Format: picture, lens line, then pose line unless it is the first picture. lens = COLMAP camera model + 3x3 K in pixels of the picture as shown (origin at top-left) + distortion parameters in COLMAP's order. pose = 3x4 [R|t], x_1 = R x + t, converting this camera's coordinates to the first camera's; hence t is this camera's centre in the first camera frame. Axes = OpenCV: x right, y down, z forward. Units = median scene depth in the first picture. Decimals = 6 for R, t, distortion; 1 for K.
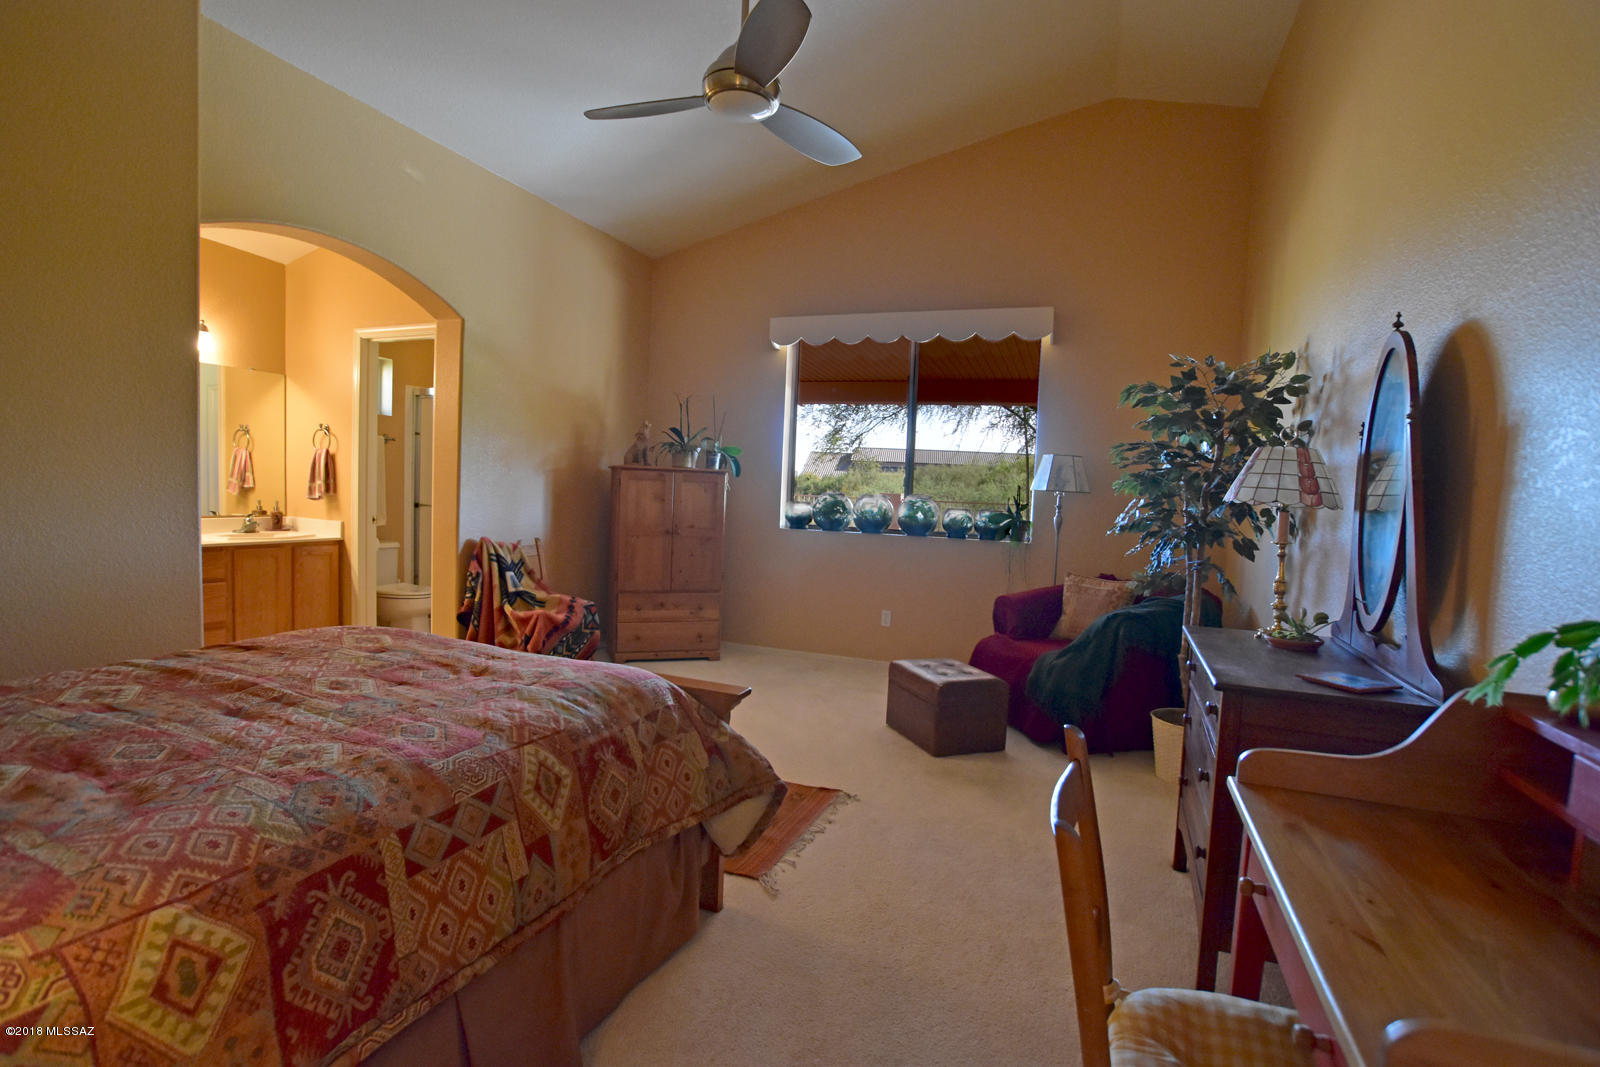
lens RADIAL K [[868.9, 0, 800.0], [0, 868.9, 533.5], [0, 0, 1]] dist [-0.050118, 0.042710]
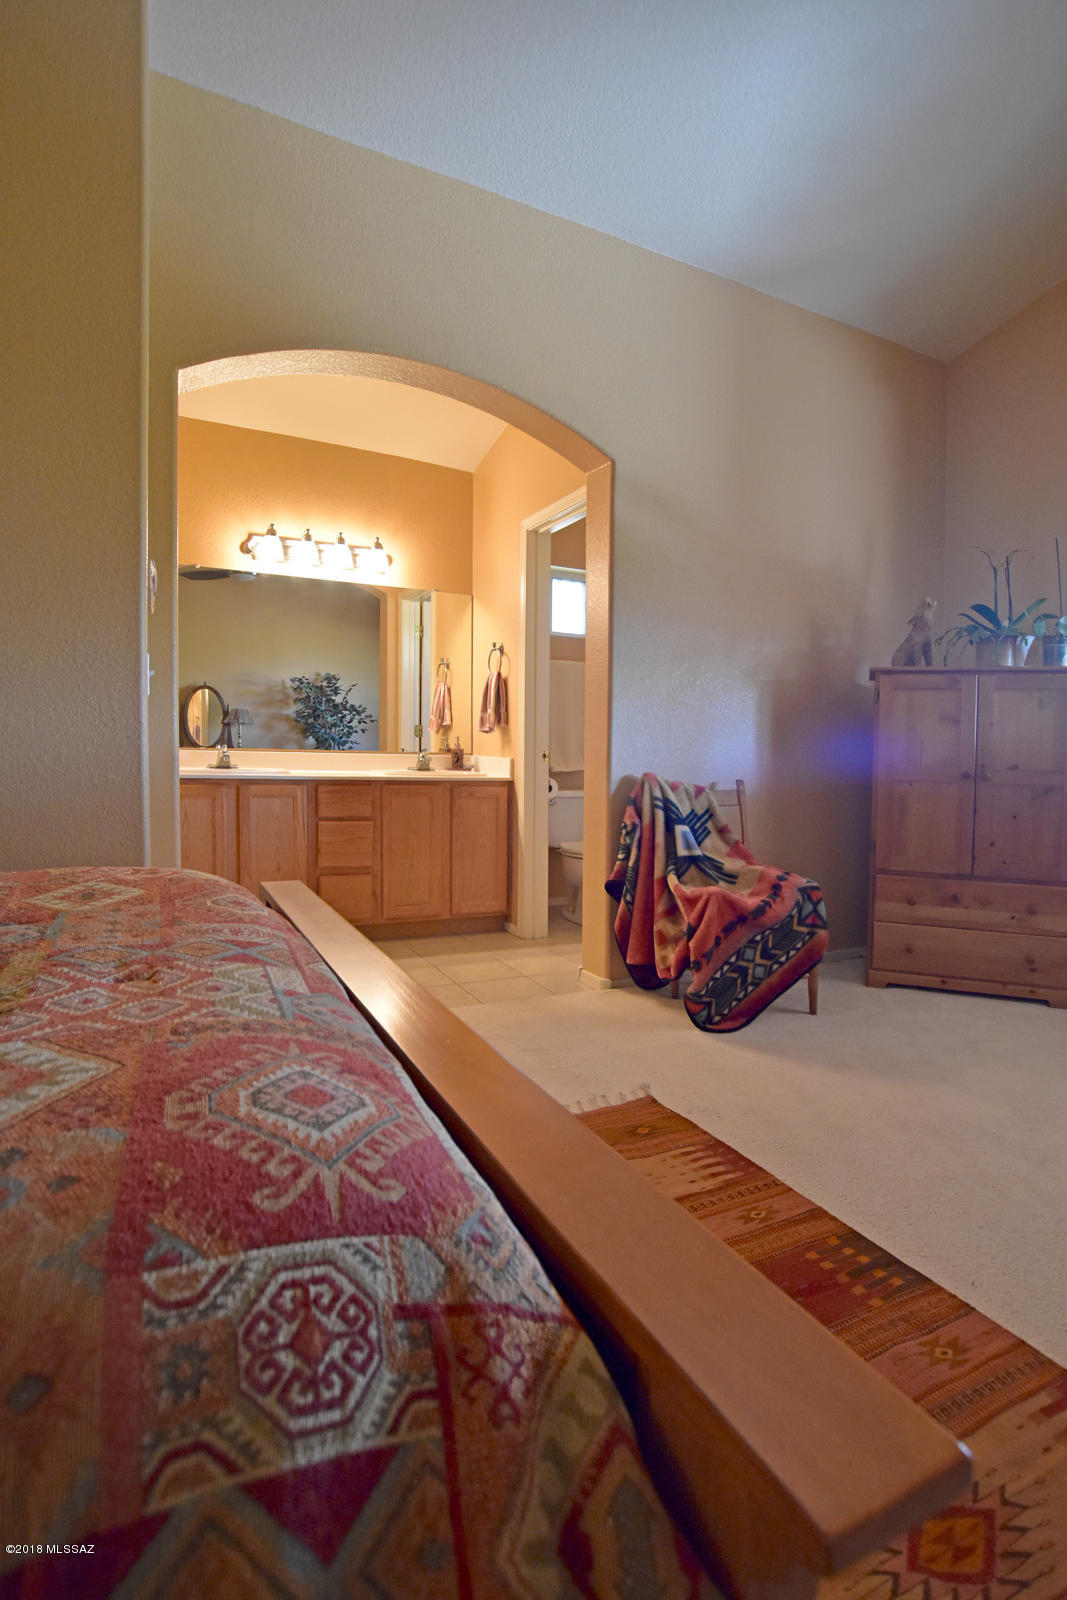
lens RADIAL K [[789.9, 0, 501.0], [0, 789.9, 771.3], [0, 0, 1]] dist [-0.069055, 0.022353]
pose [[0.710949, -0.009843, -0.703175, -0.008699], [-0.034144, 0.998240, -0.048495, 0.035542], [0.702415, 0.058487, 0.709361, 0.456642]]
